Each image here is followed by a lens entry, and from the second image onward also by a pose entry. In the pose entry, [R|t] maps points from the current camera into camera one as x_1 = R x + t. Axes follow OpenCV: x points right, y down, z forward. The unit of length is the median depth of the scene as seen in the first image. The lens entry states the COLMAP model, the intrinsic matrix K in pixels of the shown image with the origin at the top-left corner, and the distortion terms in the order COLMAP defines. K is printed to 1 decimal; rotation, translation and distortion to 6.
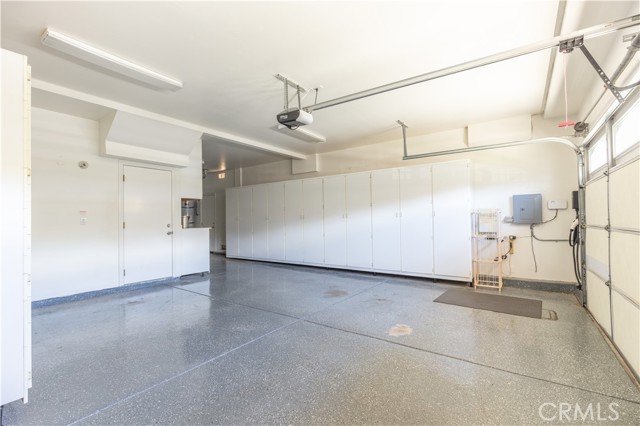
lens RADIAL K [[284.8, 0, 323.6], [0, 284.8, 218.9], [0, 0, 1]] dist [-0.003119, -0.000544]
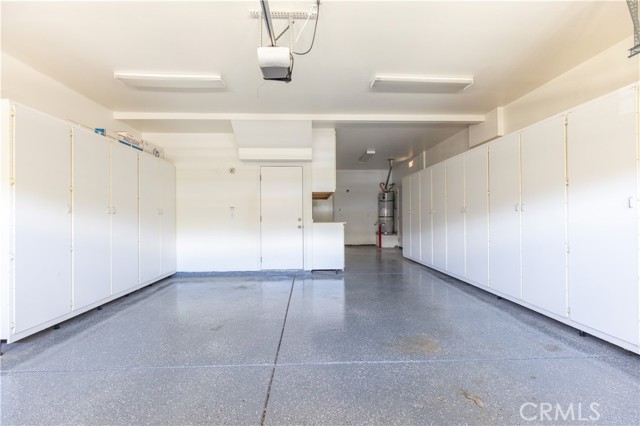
lens RADIAL K [[284.8, 0, 321.7], [0, 284.8, 217.2], [0, 0, 1]] dist [-0.003119, -0.000544]
pose [[0.613523, 0.012274, -0.789581, 0.328275], [0.003500, 0.999827, 0.018262, -0.003033], [0.789669, -0.013968, 0.613374, 0.439361]]
